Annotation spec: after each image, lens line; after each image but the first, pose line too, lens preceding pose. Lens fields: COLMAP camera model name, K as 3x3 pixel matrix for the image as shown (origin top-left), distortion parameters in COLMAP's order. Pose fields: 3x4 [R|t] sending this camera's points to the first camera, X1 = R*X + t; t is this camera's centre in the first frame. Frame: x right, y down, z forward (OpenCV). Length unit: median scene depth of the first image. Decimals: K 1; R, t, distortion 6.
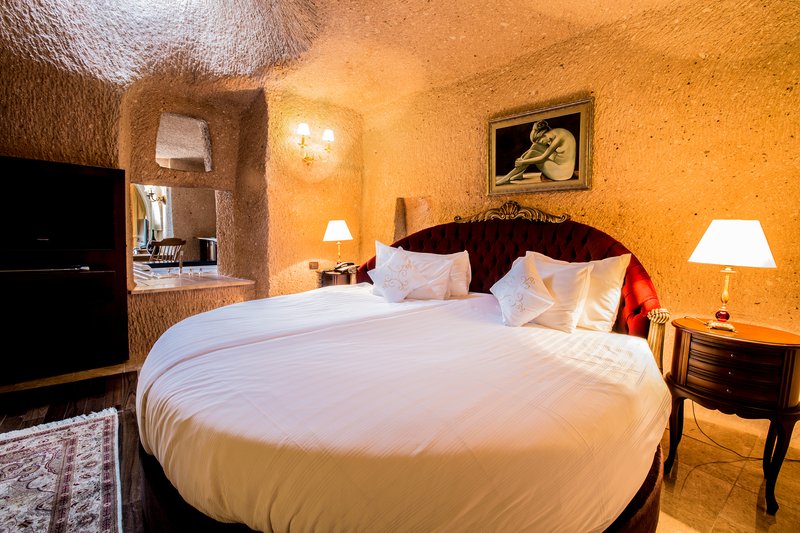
lens RADIAL K [[362.5, 0, 395.2], [0, 362.5, 262.3], [0, 0, 1]] dist [-0.043518, 0.014269]
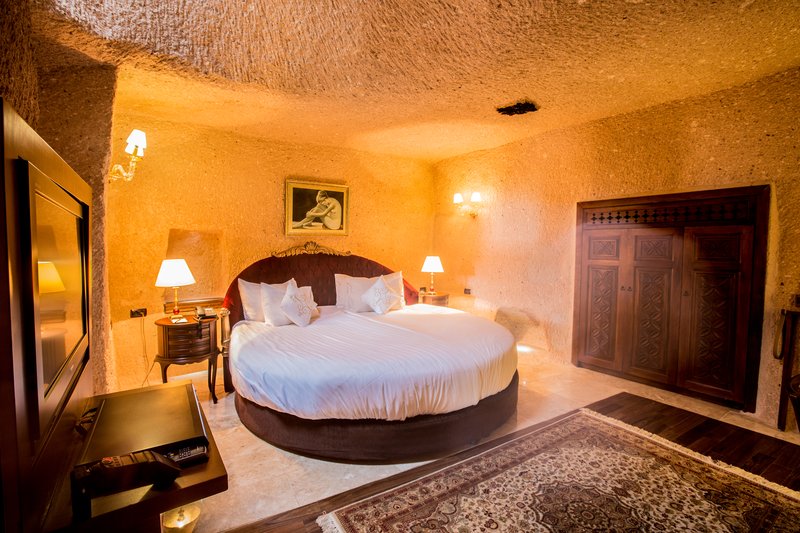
lens RADIAL K [[362.5, 0, 395.2], [0, 362.5, 262.3], [0, 0, 1]] dist [-0.043518, 0.014269]
pose [[0.123938, -0.066721, 0.990044, -1.139496], [0.080837, 0.995099, 0.056942, -0.146655], [-0.988992, 0.072975, 0.128724, 0.504665]]
